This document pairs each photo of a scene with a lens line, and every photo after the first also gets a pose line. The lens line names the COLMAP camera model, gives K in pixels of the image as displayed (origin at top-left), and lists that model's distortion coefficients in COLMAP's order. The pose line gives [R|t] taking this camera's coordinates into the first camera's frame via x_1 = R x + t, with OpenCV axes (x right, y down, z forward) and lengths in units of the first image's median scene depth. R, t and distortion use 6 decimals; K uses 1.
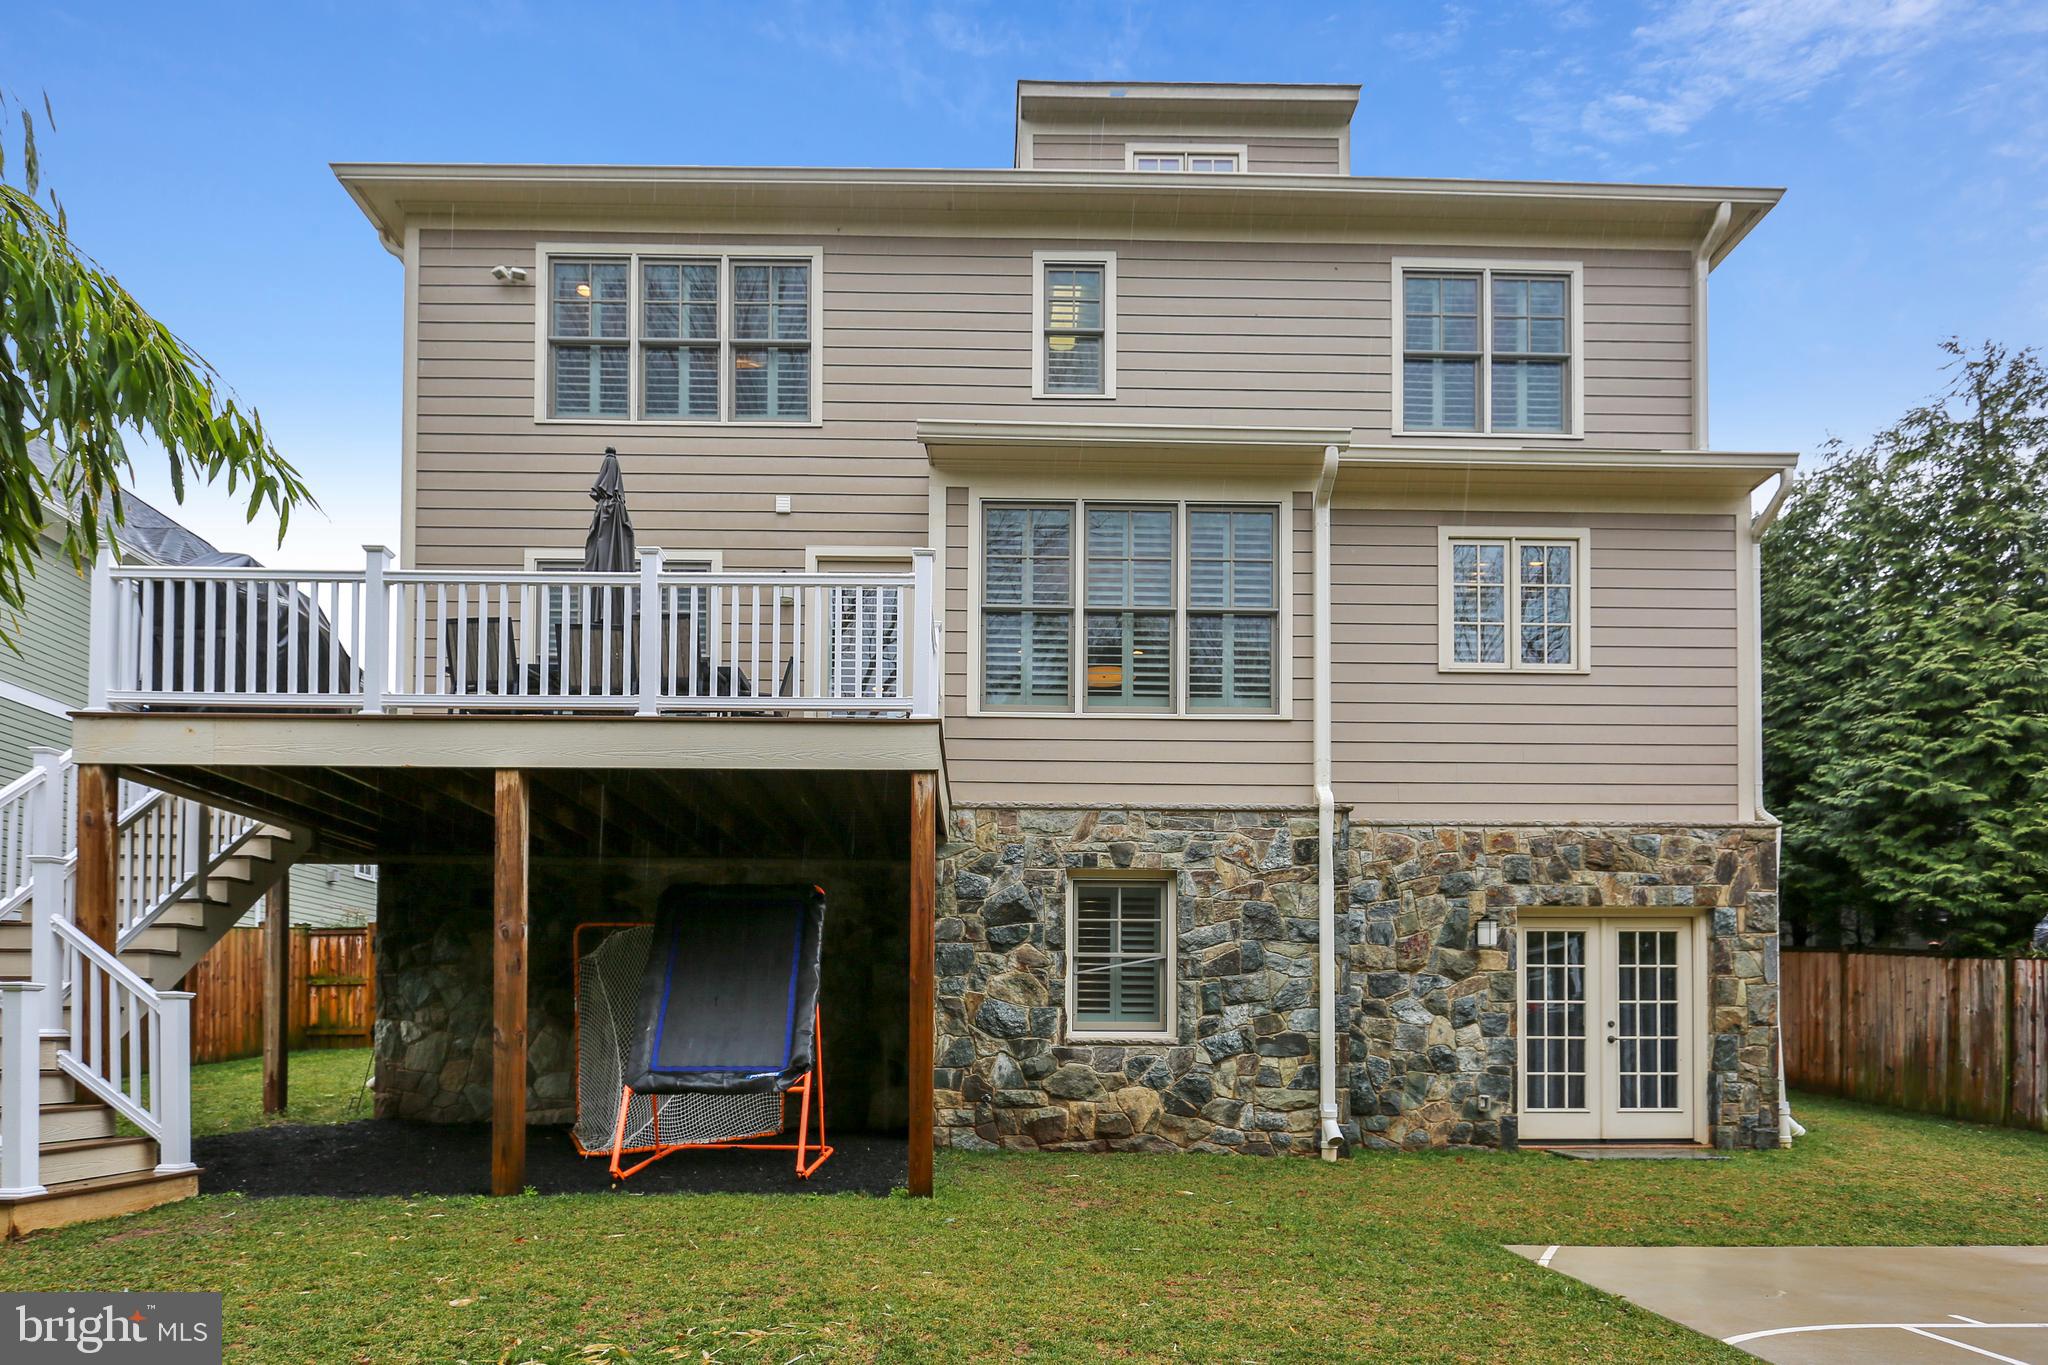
lens RADIAL K [[1051.3, 0, 897.2], [0, 1051.3, 791.0], [0, 0, 1]] dist [-0.008718, 0.001308]
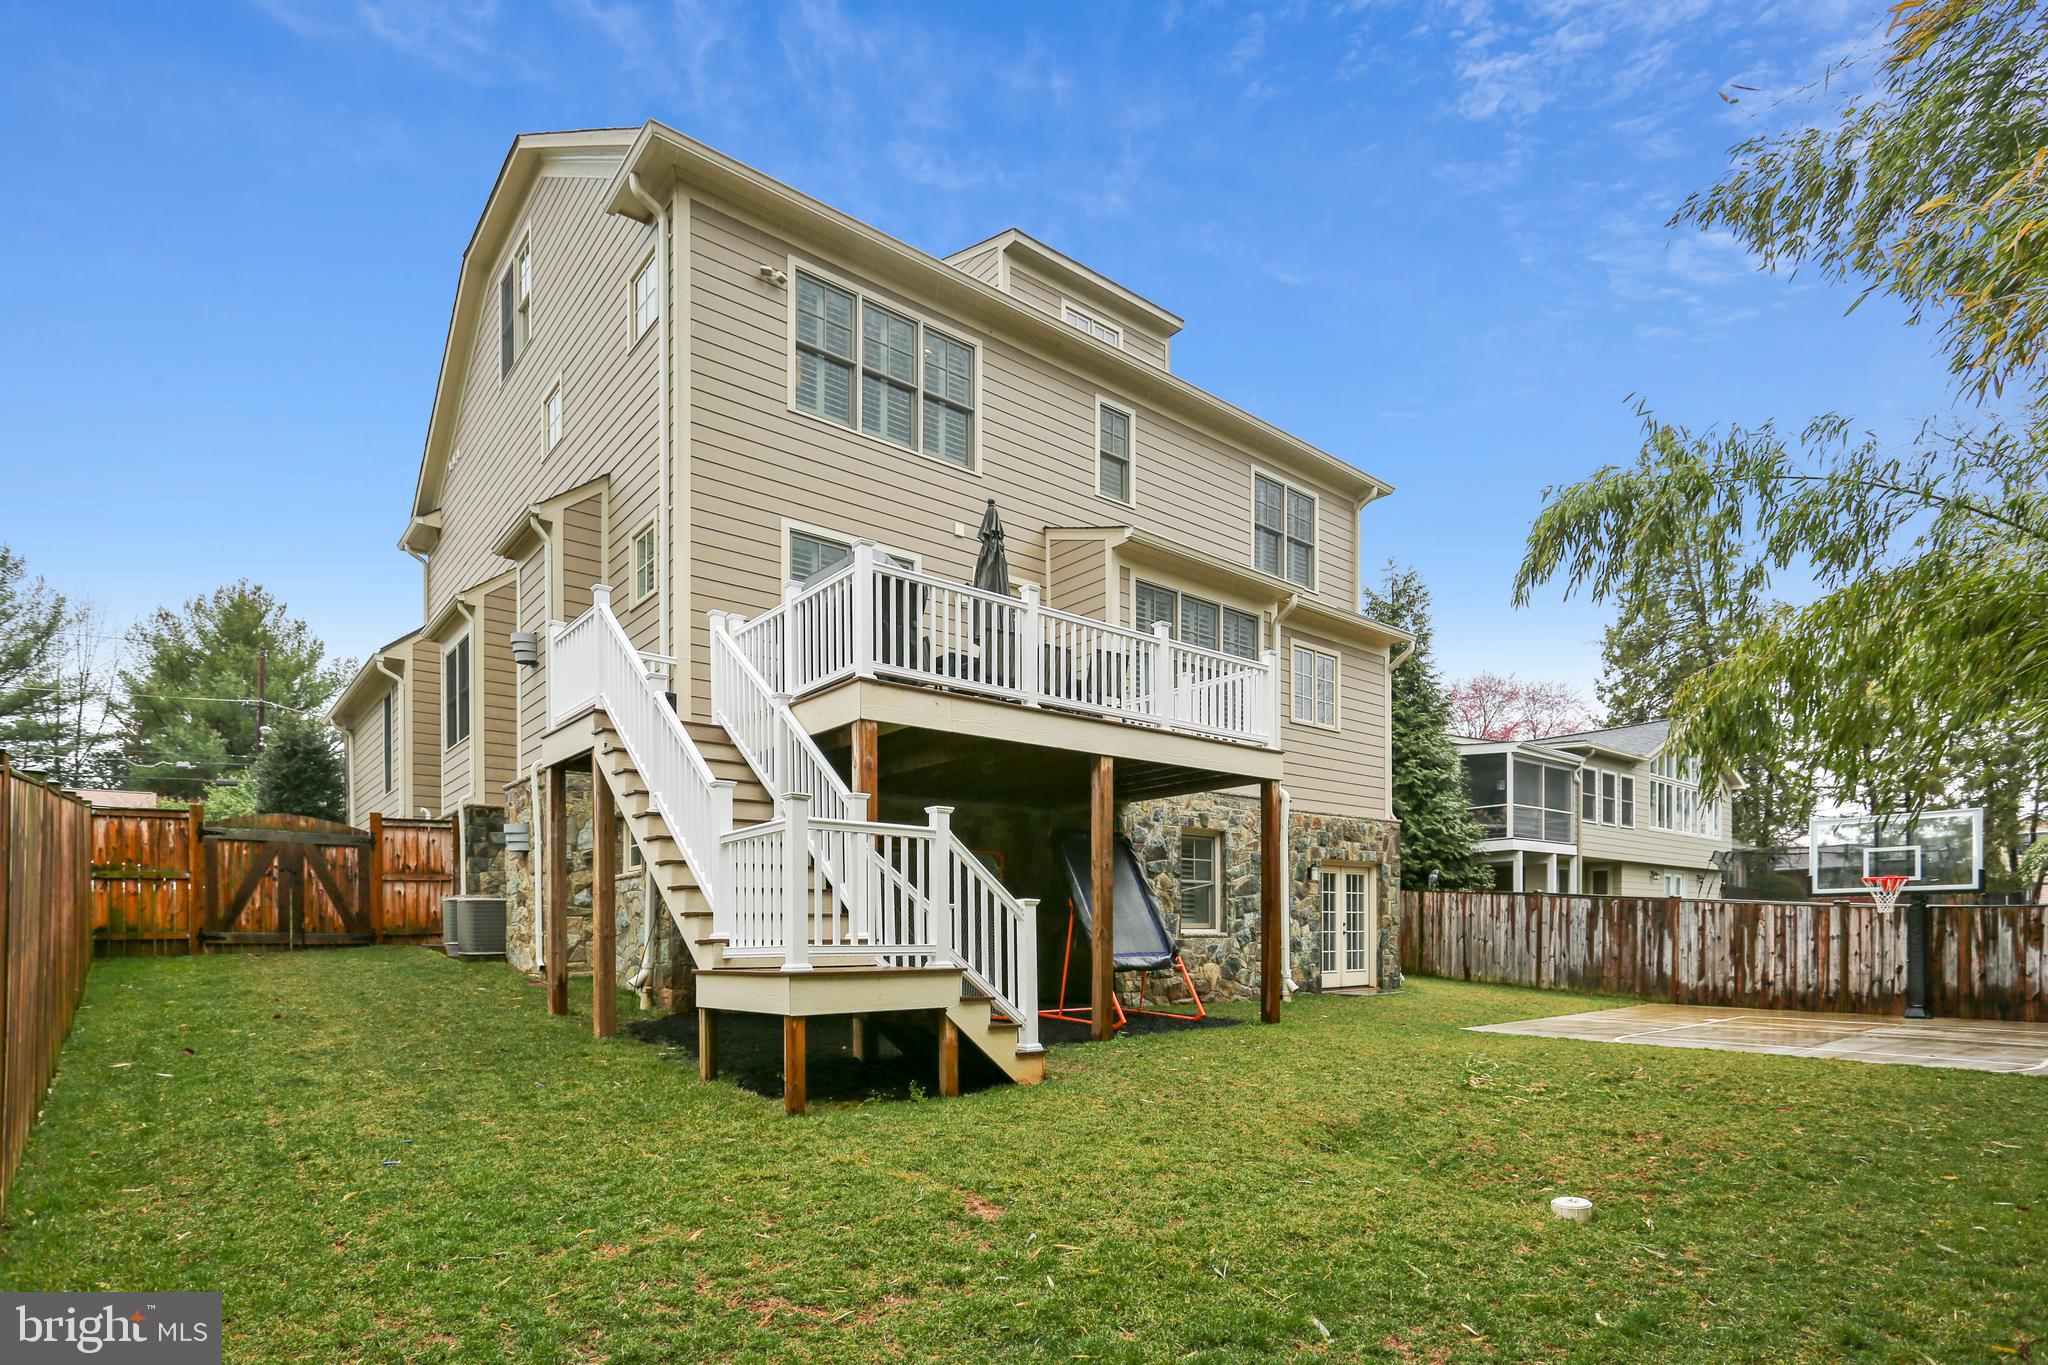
lens RADIAL K [[948.7, 0, 1021.3], [0, 948.7, 677.4], [0, 0, 1]] dist [-0.004959, 0.000569]
pose [[0.798570, 0.149285, 0.583095, -0.858626], [-0.128264, 0.988710, -0.077470, -0.007411], [-0.588077, -0.012925, 0.808702, -0.020230]]
